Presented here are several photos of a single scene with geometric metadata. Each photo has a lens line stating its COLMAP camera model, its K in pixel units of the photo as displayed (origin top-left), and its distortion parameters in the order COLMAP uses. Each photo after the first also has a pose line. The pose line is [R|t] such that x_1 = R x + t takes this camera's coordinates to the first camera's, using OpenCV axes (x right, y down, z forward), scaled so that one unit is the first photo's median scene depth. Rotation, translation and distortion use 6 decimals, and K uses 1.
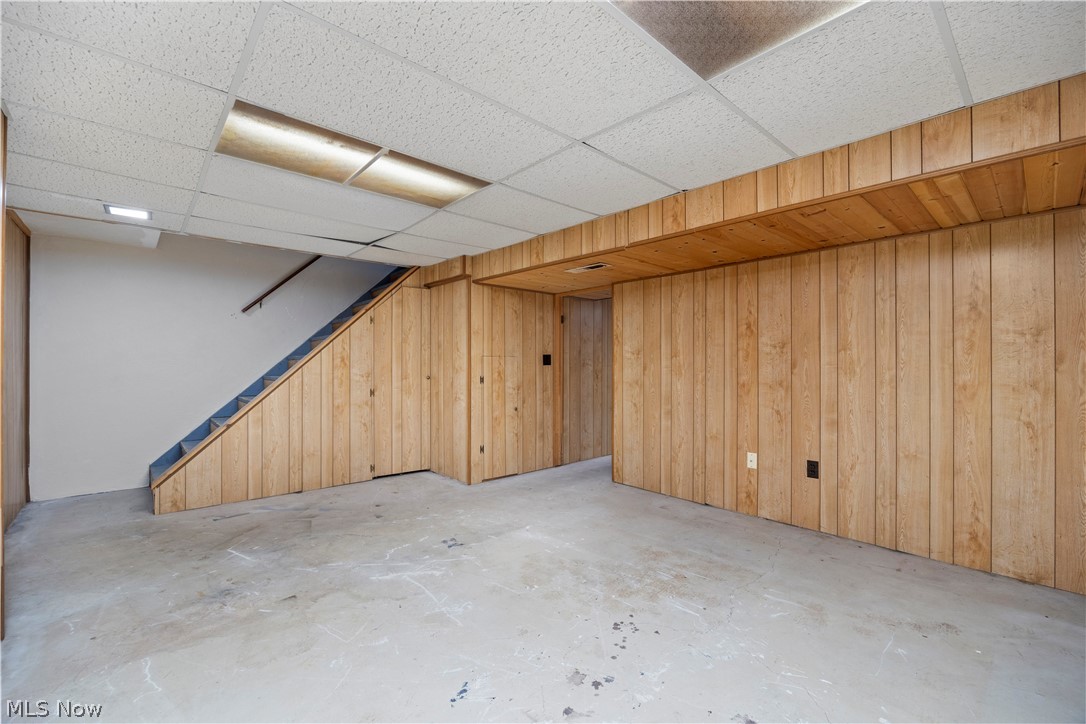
lens RADIAL K [[454.7, 0, 532.7], [0, 454.7, 360.7], [0, 0, 1]] dist [-0.012800, -0.000738]
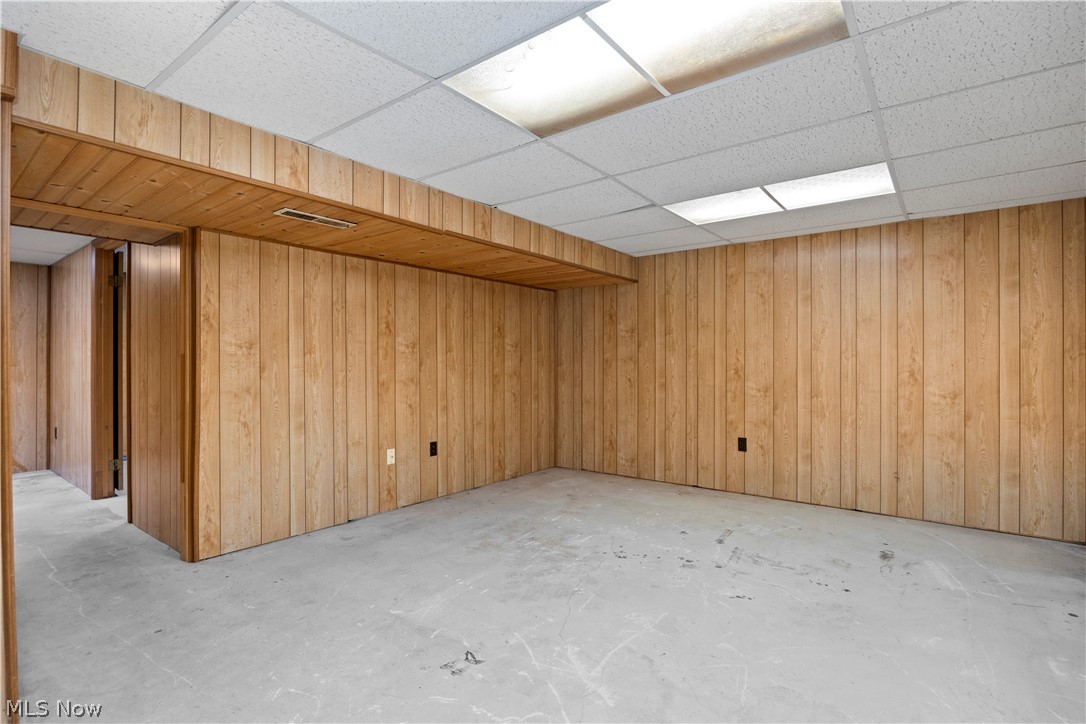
lens RADIAL K [[520.6, 0, 535.6], [0, 520.6, 361.9], [0, 0, 1]] dist [-0.009162, -0.002382]
pose [[-0.174731, 0.020238, 0.984408, -0.744552], [0.016023, 0.999715, -0.017709, 0.032879], [-0.984486, 0.012679, -0.175005, 0.901192]]
